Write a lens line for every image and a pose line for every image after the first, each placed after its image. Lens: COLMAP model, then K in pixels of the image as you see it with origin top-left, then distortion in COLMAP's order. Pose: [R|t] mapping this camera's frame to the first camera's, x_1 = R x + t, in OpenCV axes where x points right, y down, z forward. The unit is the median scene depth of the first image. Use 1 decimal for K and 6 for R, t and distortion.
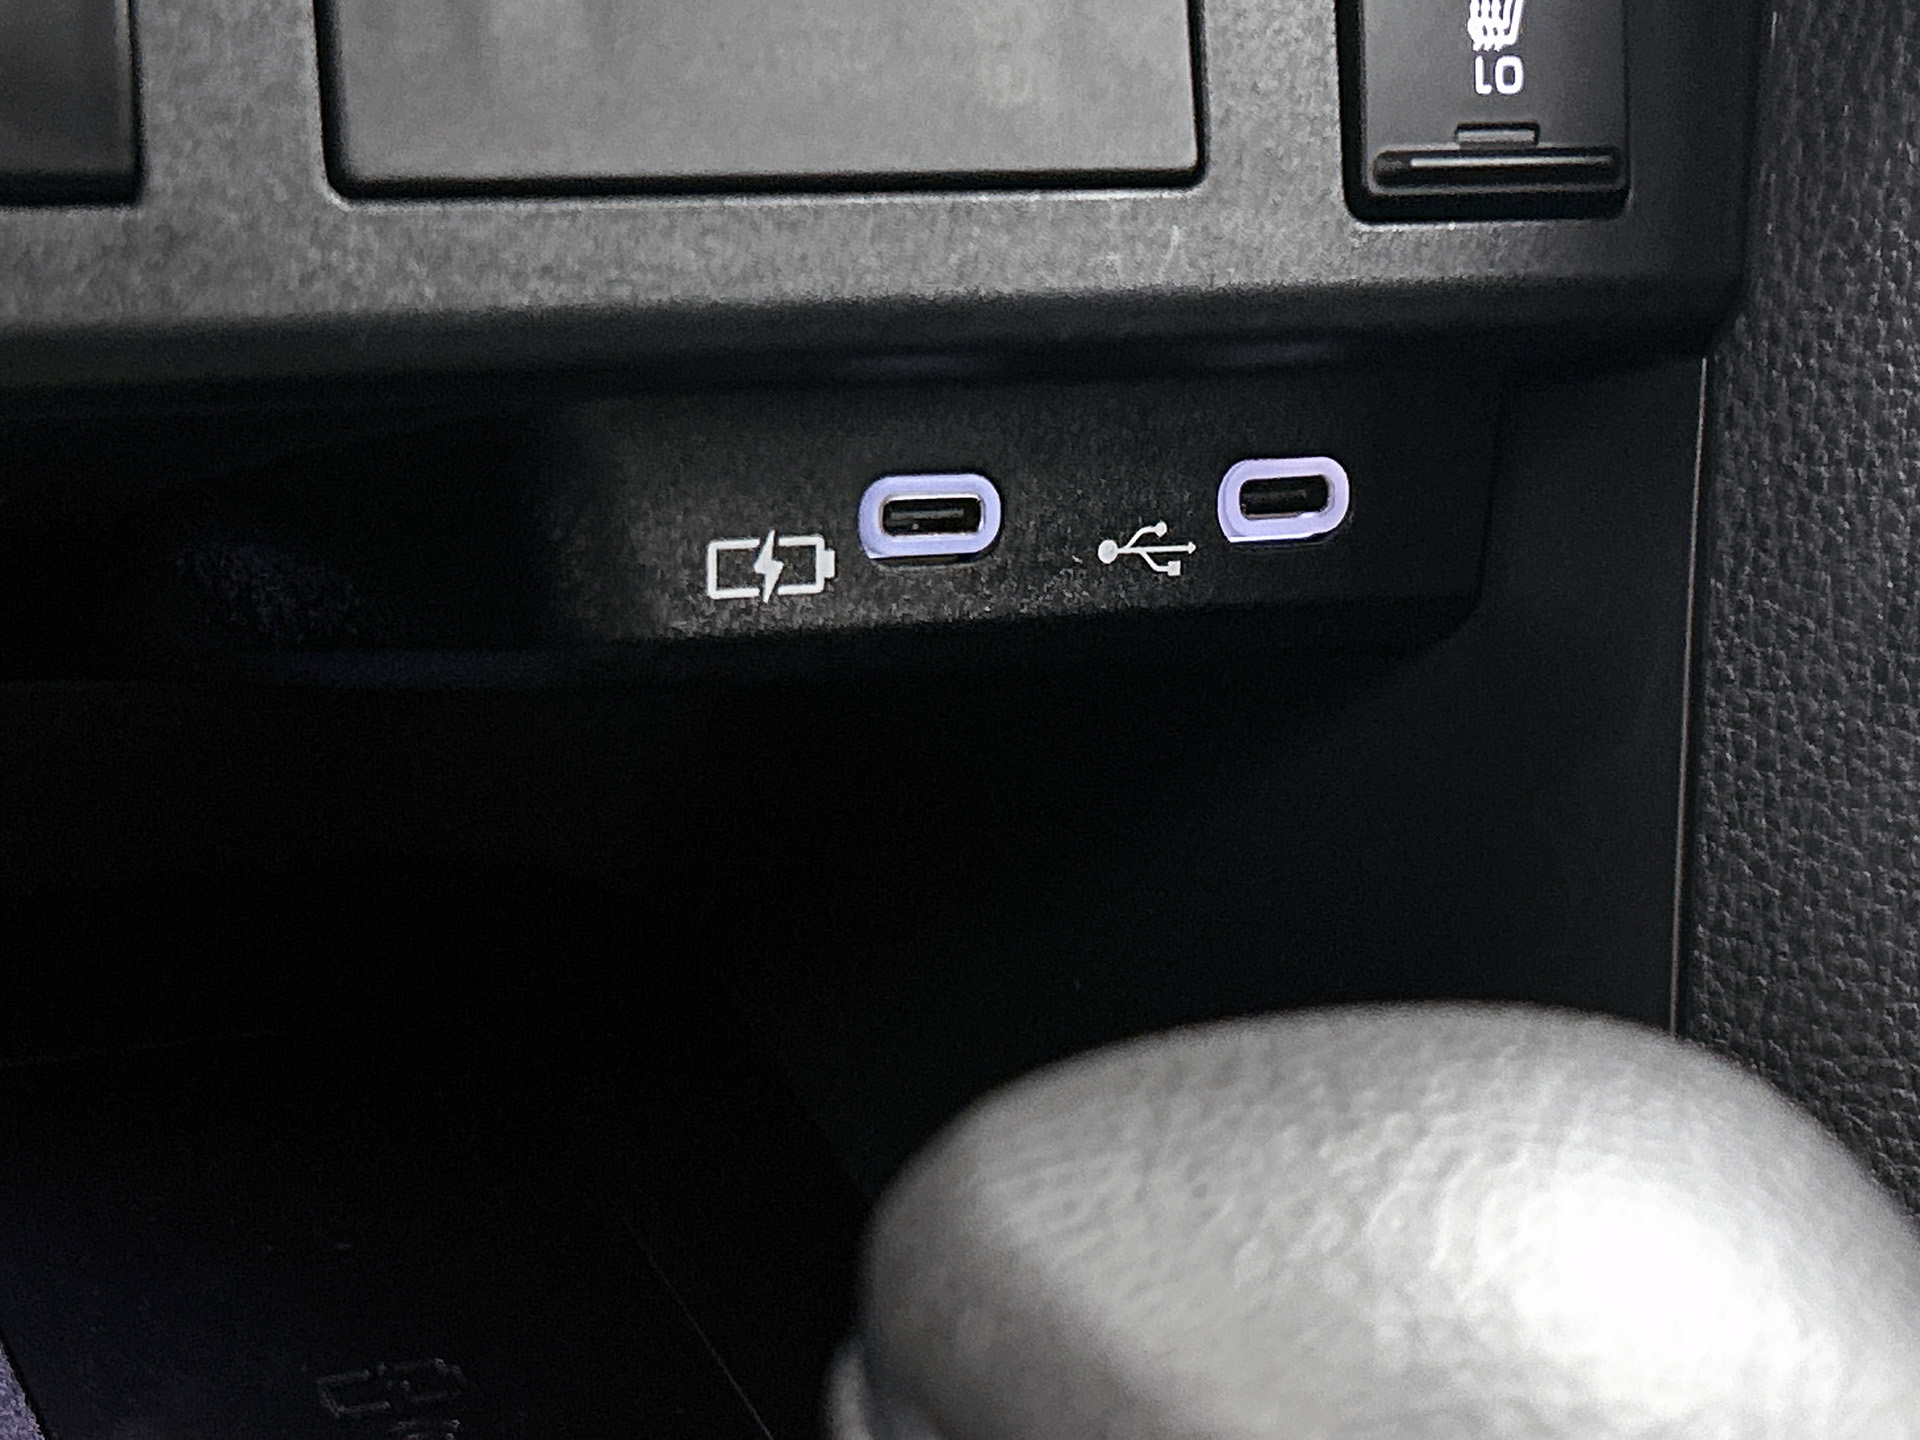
lens RADIAL K [[3915.1, 0, 962.3], [0, 3915.1, 721.3], [0, 0, 1]] dist [0.105488, 0.000000]
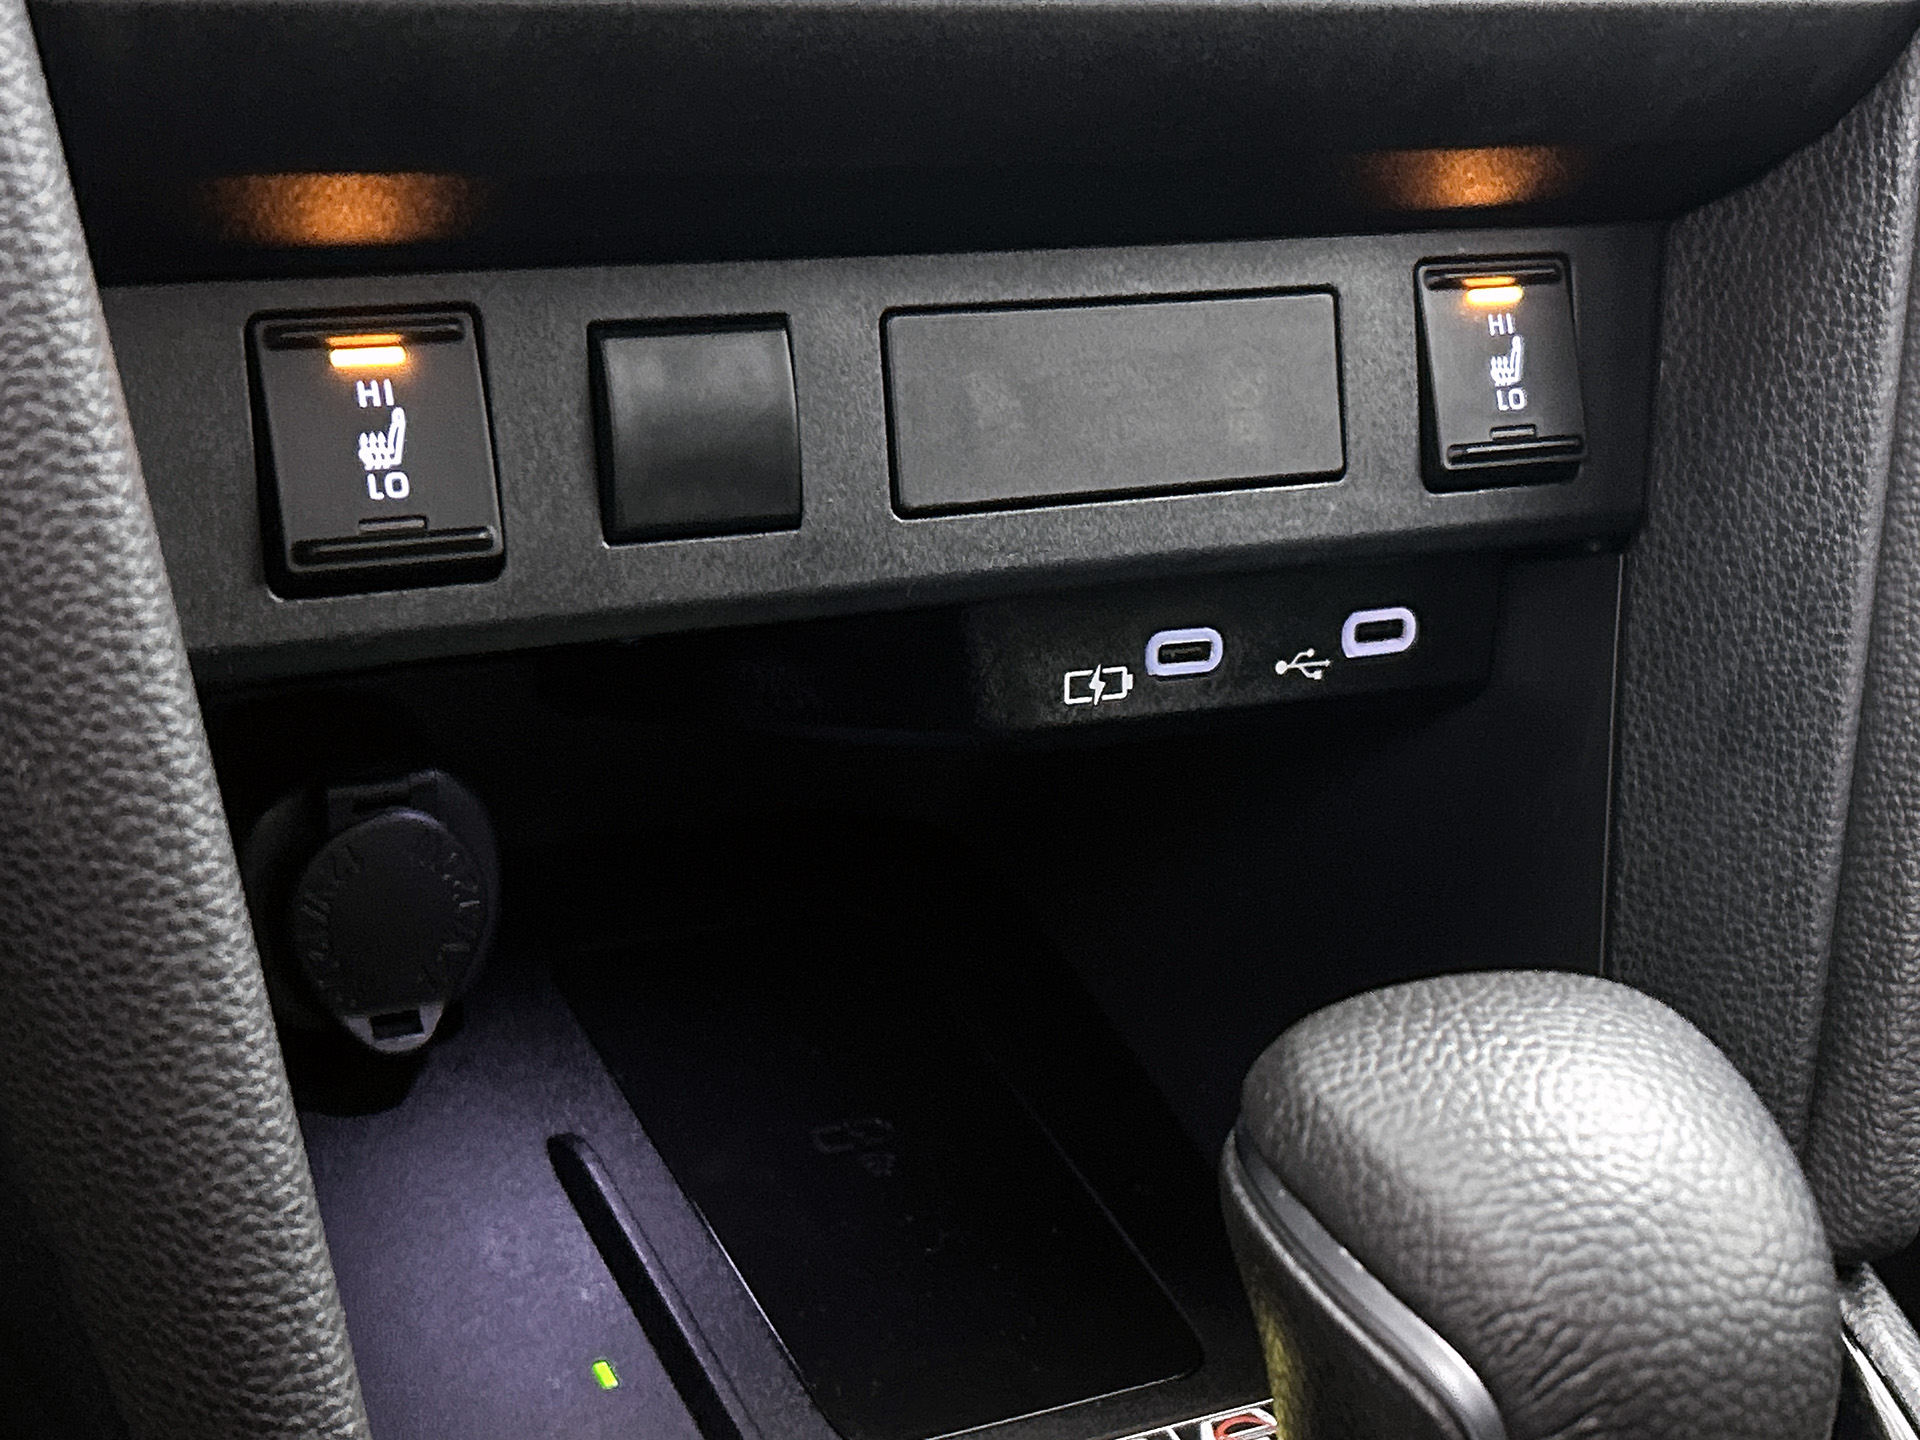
lens RADIAL K [[3011.5, 0, 952.9], [0, 3011.5, 757.8], [0, 0, 1]] dist [0.100210, 0.000000]
pose [[0.999872, -0.010376, -0.012188, -0.099321], [0.011053, 0.998321, 0.056866, -0.085647], [0.011577, -0.056994, 0.998307, -0.377792]]
